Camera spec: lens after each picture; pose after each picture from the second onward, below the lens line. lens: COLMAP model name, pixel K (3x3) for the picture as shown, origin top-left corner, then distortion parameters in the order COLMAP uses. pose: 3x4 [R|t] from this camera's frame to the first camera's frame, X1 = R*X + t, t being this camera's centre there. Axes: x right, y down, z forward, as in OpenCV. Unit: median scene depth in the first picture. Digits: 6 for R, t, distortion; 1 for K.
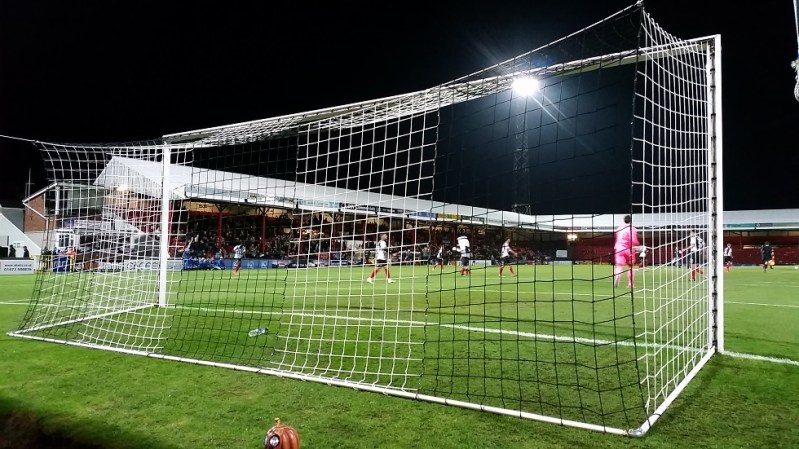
lens RADIAL K [[645.8, 0, 399.5], [0, 645.8, 224.5], [0, 0, 1]] dist [0.160384, -0.330052]
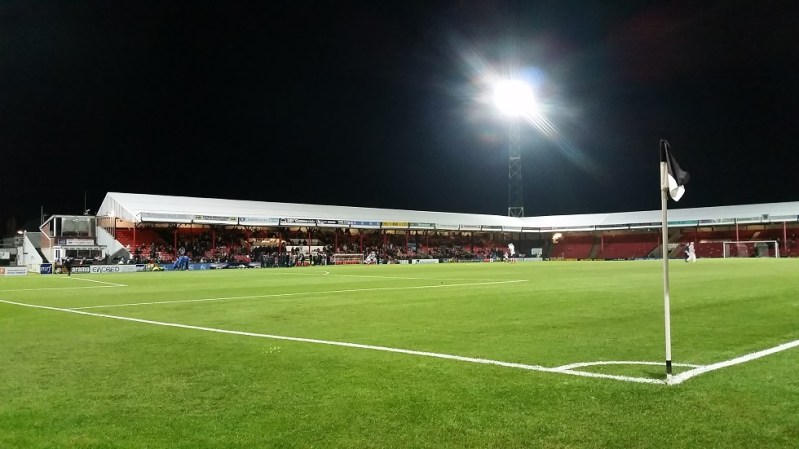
lens RADIAL K [[645.8, 0, 399.5], [0, 645.8, 224.5], [0, 0, 1]] dist [0.160384, -0.330052]
pose [[0.983462, -0.030025, -0.178609, 0.369172], [0.030066, 0.999545, -0.002479, -0.010126], [0.178603, -0.002932, 0.983917, -0.243928]]
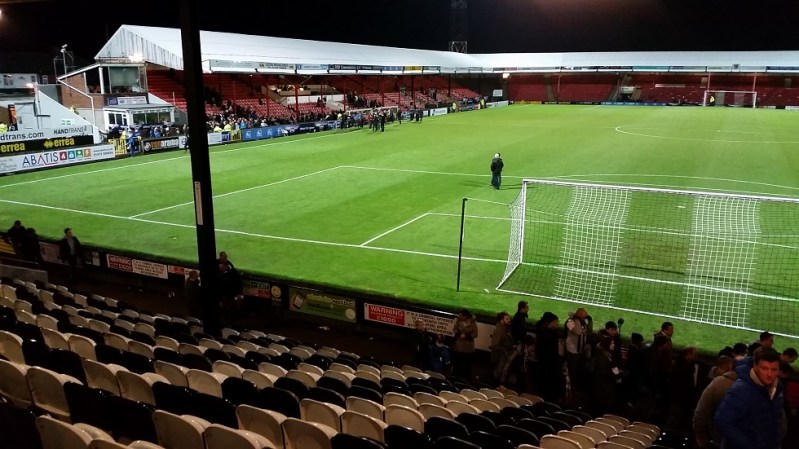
lens RADIAL K [[645.8, 0, 399.5], [0, 645.8, 224.5], [0, 0, 1]] dist [0.160384, -0.330052]
pose [[0.987977, -0.038056, 0.149846, -0.143068], [-0.005024, 0.960817, 0.277137, -0.076151], [-0.154522, -0.274558, 0.949074, -0.112073]]
